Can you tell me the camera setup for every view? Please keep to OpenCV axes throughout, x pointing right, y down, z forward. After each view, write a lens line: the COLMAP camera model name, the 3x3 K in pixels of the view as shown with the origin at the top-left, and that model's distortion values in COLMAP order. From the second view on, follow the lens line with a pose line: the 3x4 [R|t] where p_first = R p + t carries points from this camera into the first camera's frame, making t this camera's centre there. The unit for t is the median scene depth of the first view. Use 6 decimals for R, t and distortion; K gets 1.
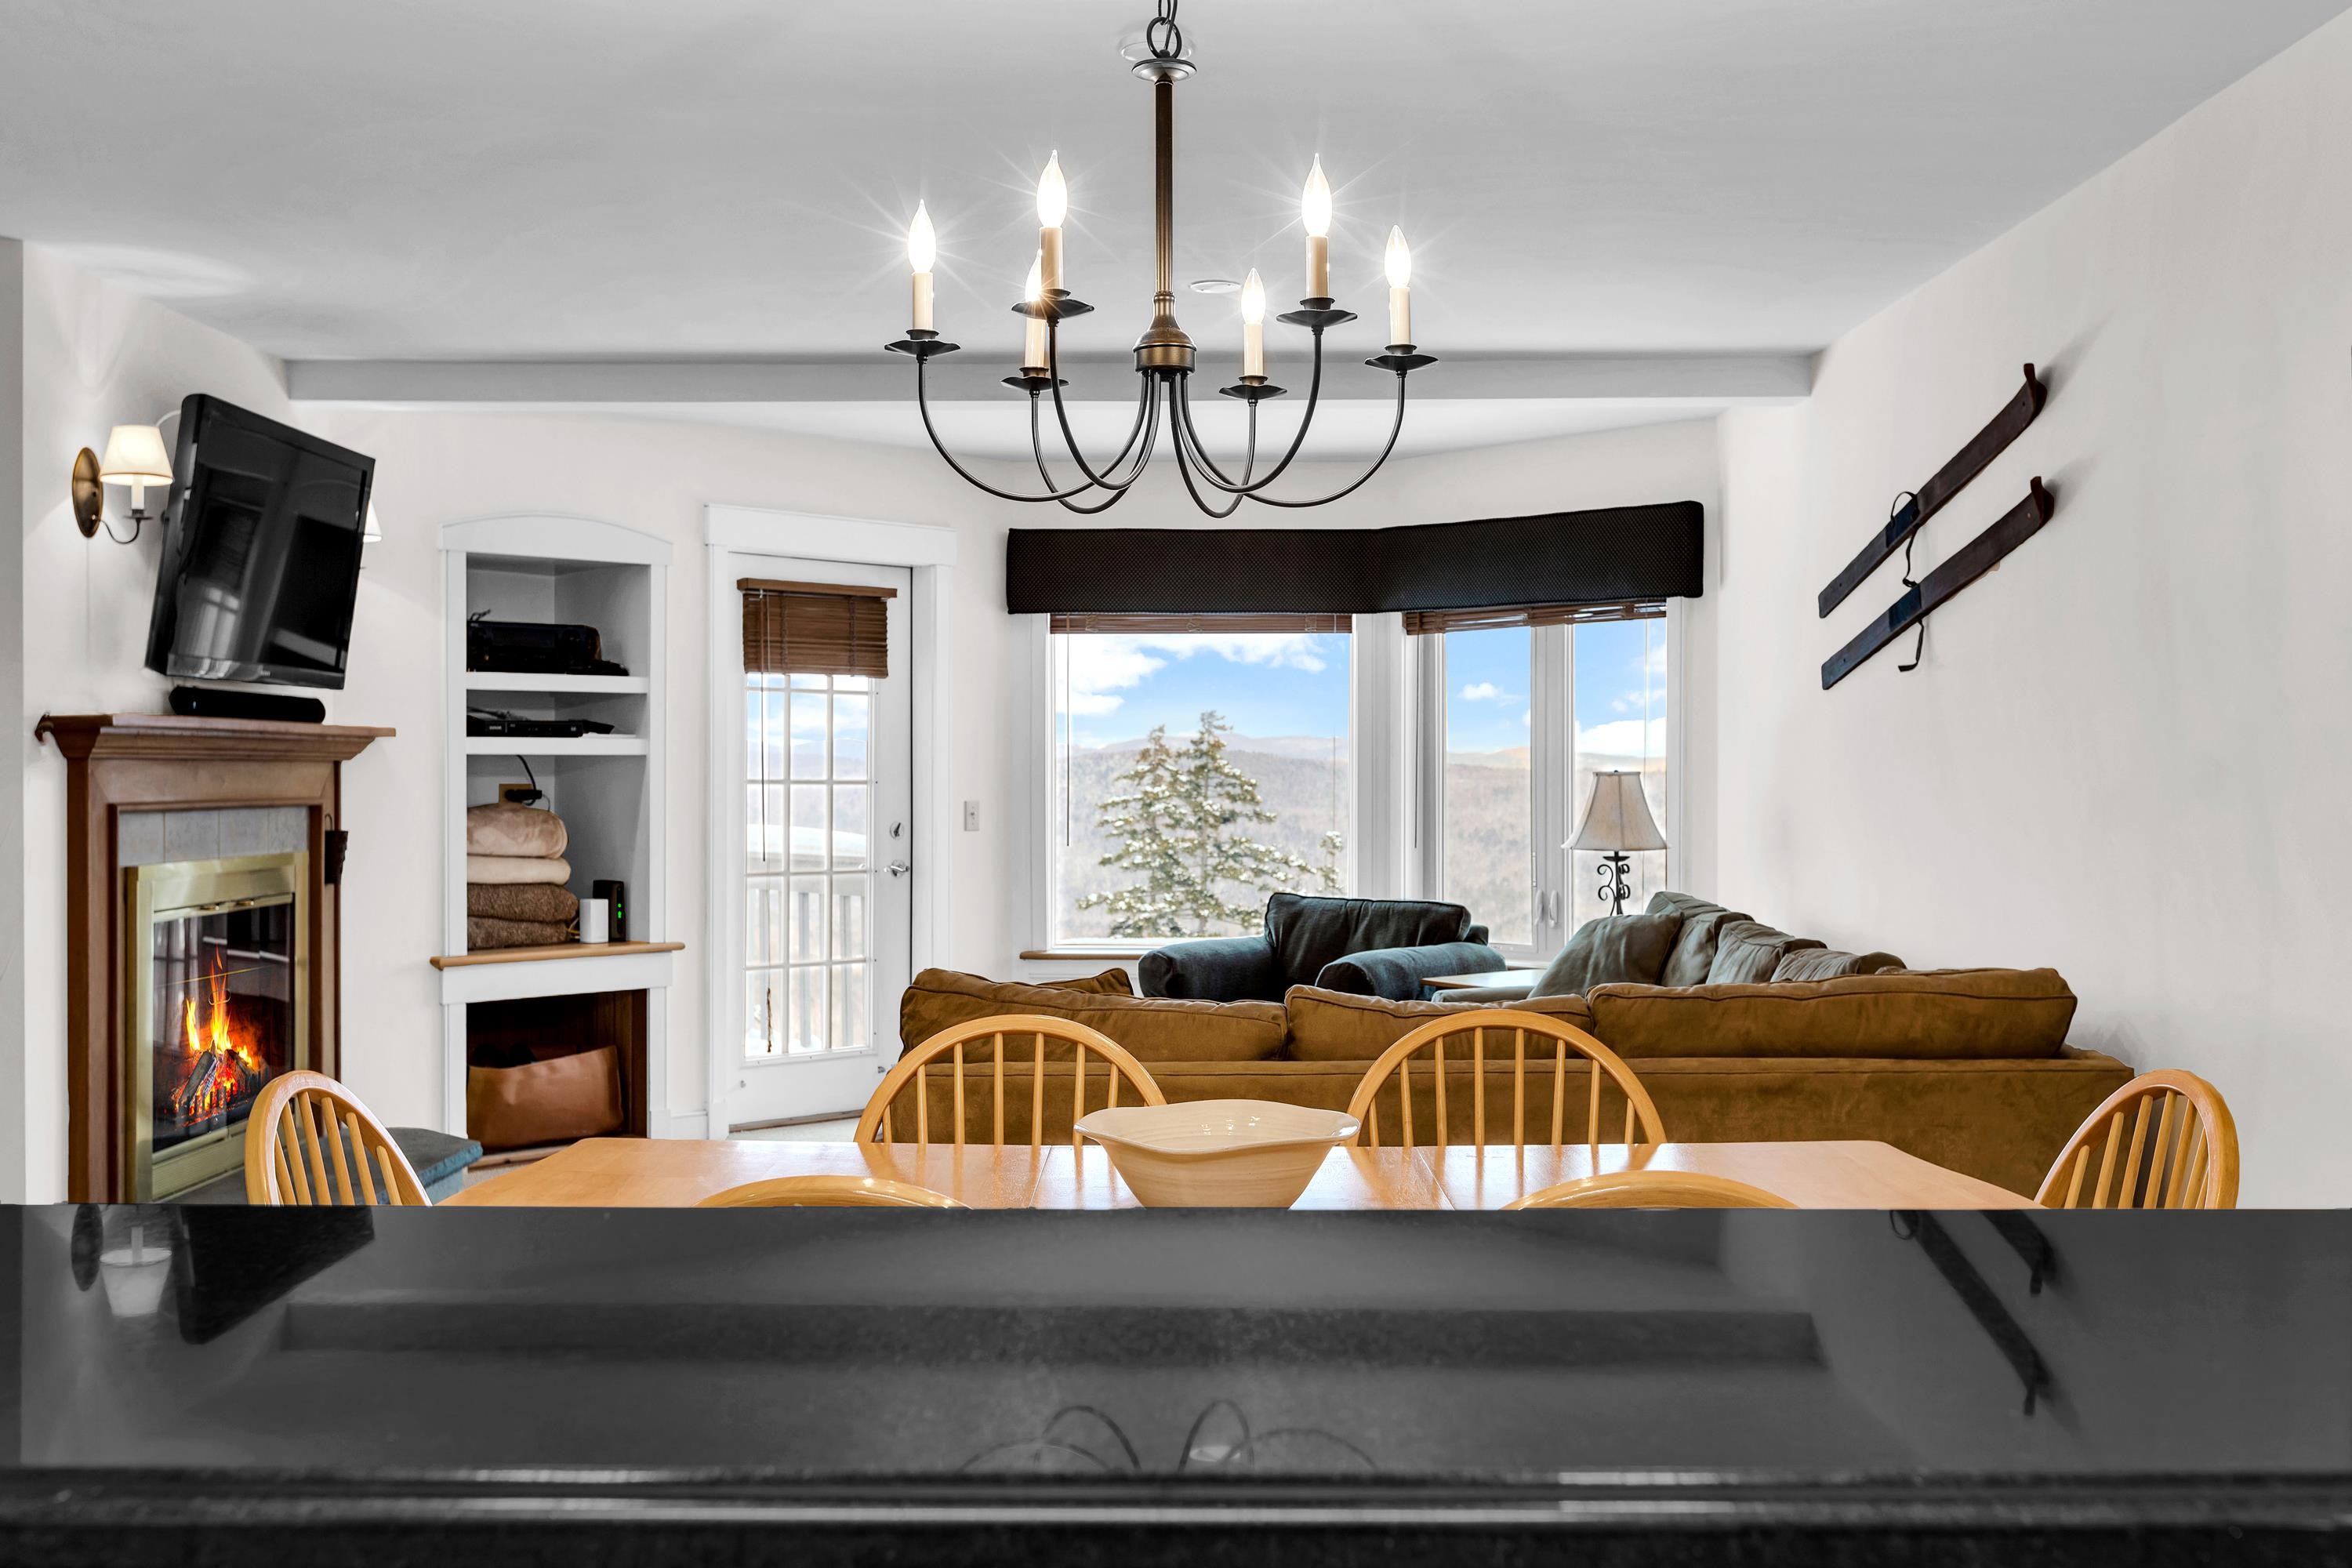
lens RADIAL K [[2260.4, 0, 1151.7], [0, 2260.4, 784.2], [0, 0, 1]] dist [0.000479, 0.001082]
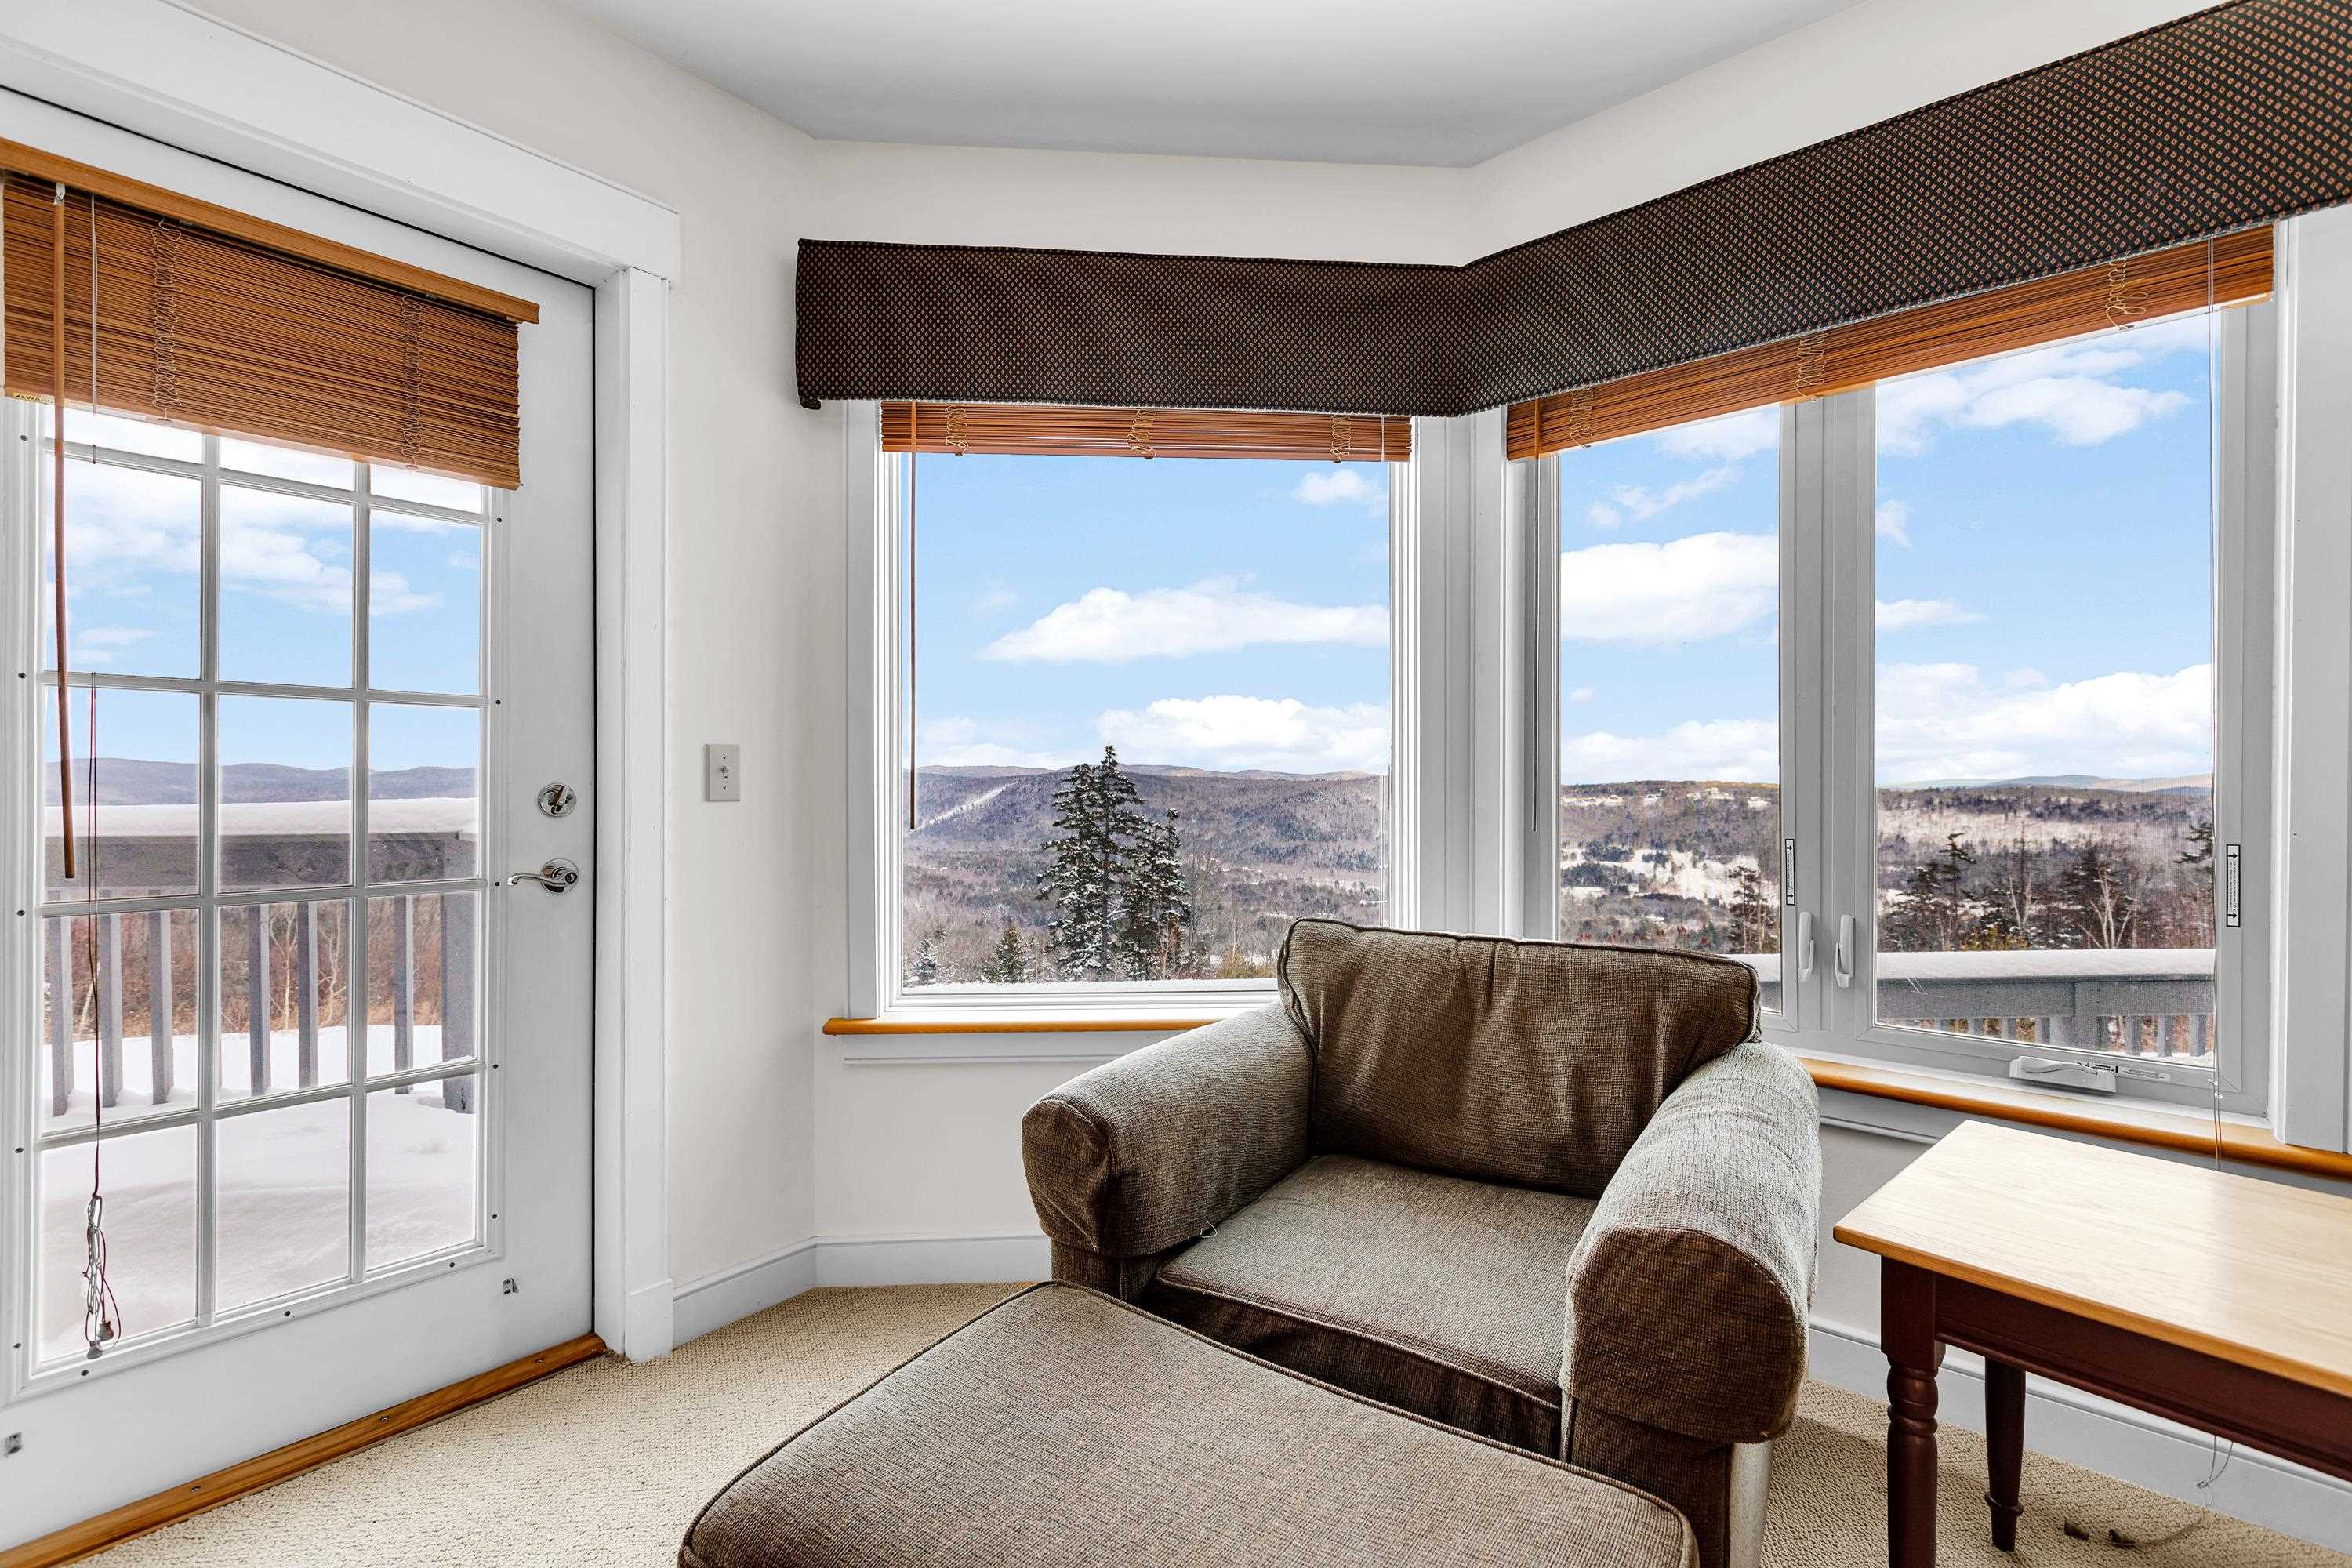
lens RADIAL K [[1049.8, 0, 1176.0], [0, 1049.8, 784.0], [0, 0, 1]] dist [-0.000003, -0.000543]
pose [[0.995866, 0.000223, 0.090832, 0.004694], [-0.000059, 0.999998, -0.001806, 0.019050], [-0.090832, 0.001793, 0.995865, 0.834651]]
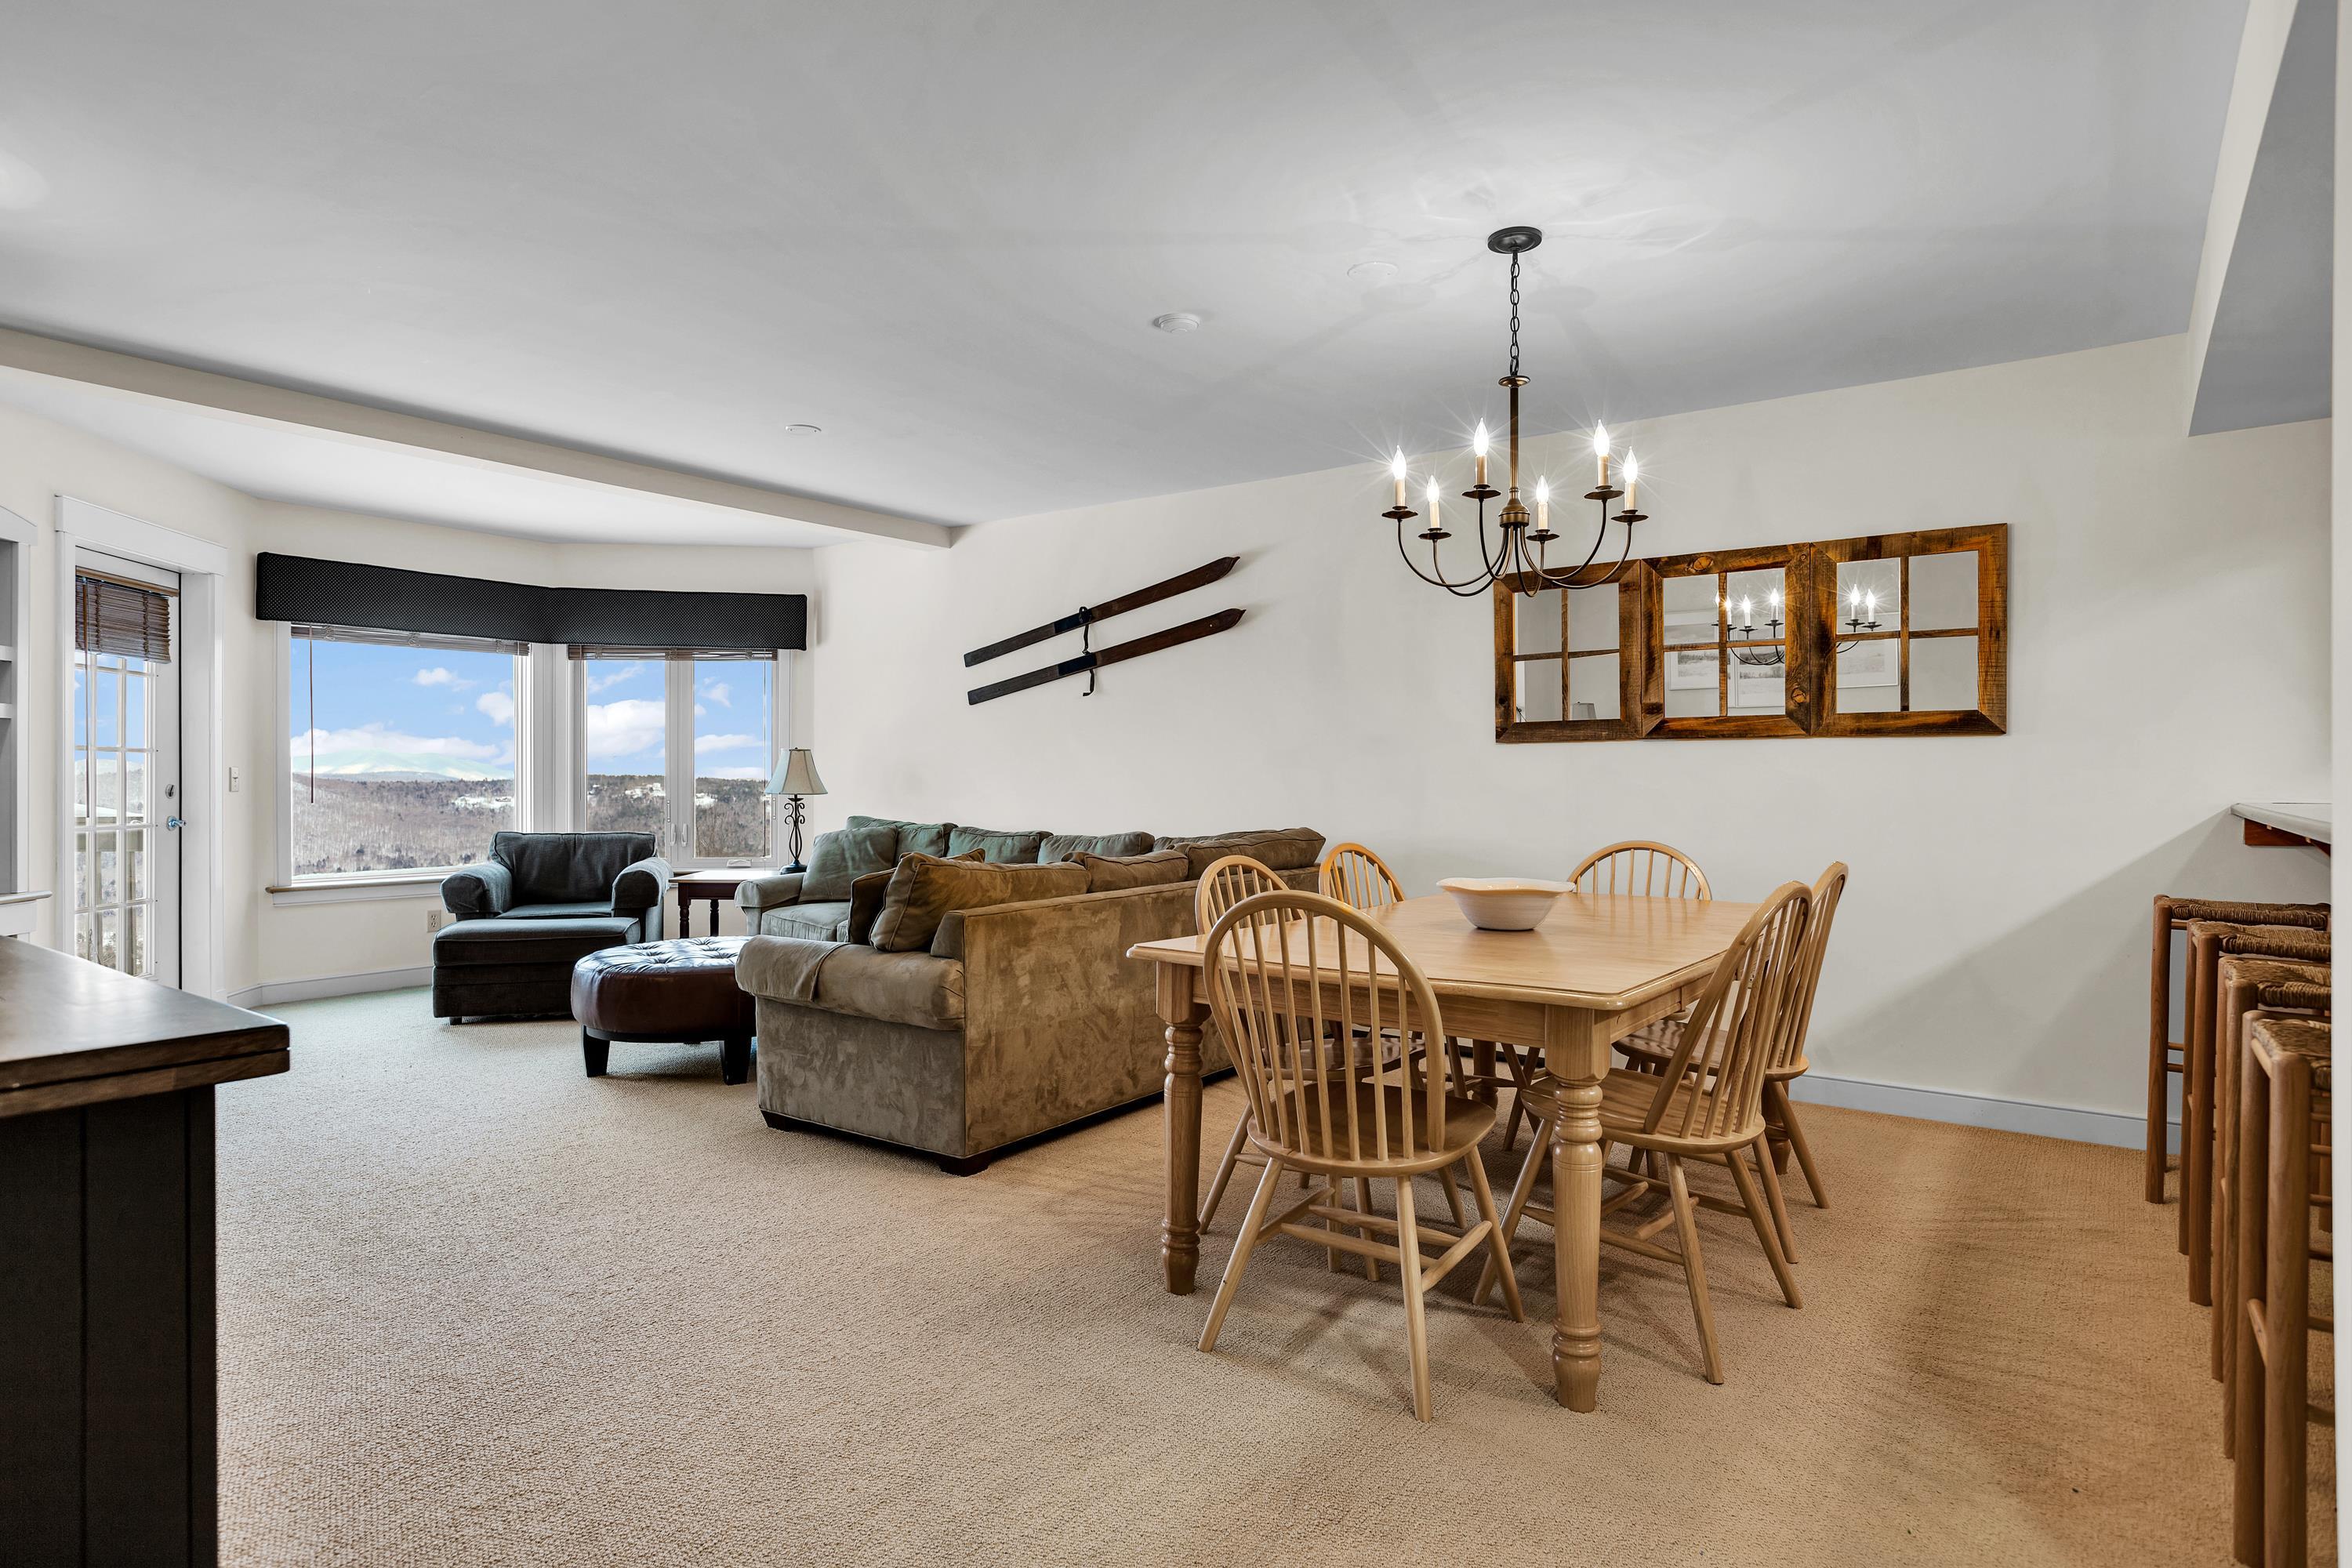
lens RADIAL K [[1280.3, 0, 1177.8], [0, 1280.3, 781.9], [0, 0, 1]] dist [0.000096, -0.001360]
pose [[0.580545, -0.004100, 0.814218, -0.392944], [0.003848, 0.999990, 0.002292, 0.017655], [-0.814219, 0.001802, 0.580555, 0.190694]]
